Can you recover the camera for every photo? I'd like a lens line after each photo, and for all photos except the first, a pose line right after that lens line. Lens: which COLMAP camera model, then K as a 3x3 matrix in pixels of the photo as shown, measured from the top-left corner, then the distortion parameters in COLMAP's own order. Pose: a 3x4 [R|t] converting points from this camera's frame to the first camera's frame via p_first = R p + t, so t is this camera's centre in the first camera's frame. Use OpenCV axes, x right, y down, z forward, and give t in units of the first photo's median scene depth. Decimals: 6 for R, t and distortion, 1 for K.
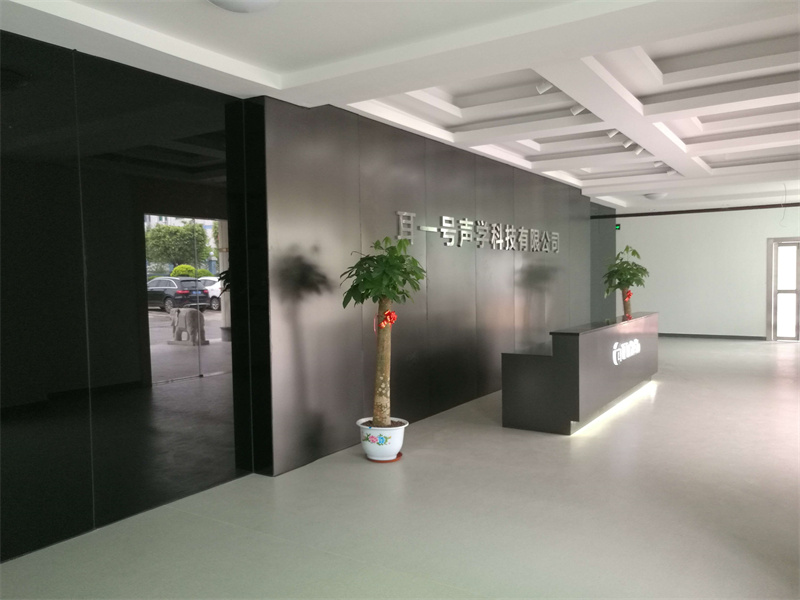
lens RADIAL K [[631.0, 0, 396.2], [0, 631.0, 295.1], [0, 0, 1]] dist [-0.010114, 0.010837]
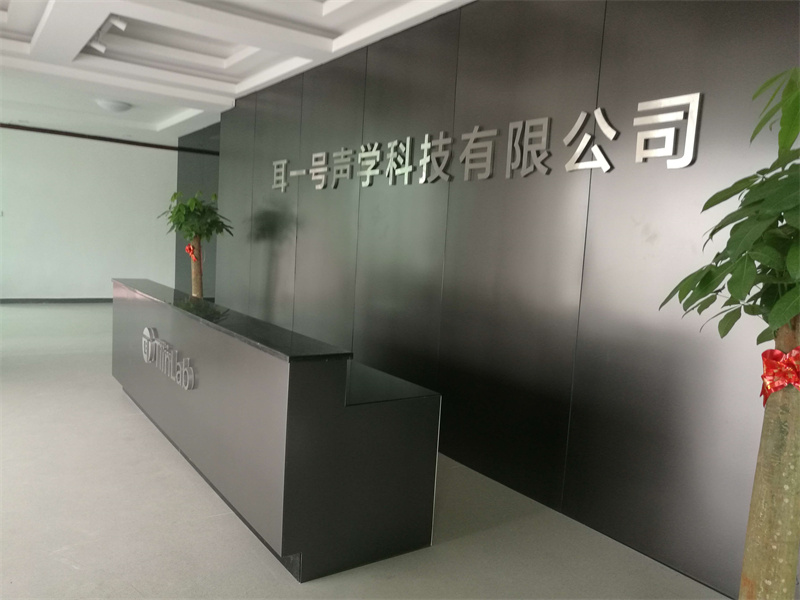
lens RADIAL K [[631.0, 0, 396.2], [0, 631.0, 295.1], [0, 0, 1]] dist [-0.010114, 0.010837]
pose [[-0.382370, 0.074561, -0.920996, 0.718525], [-0.085411, 0.989620, 0.115577, -0.040135], [0.920053, 0.122857, -0.372032, 1.256742]]
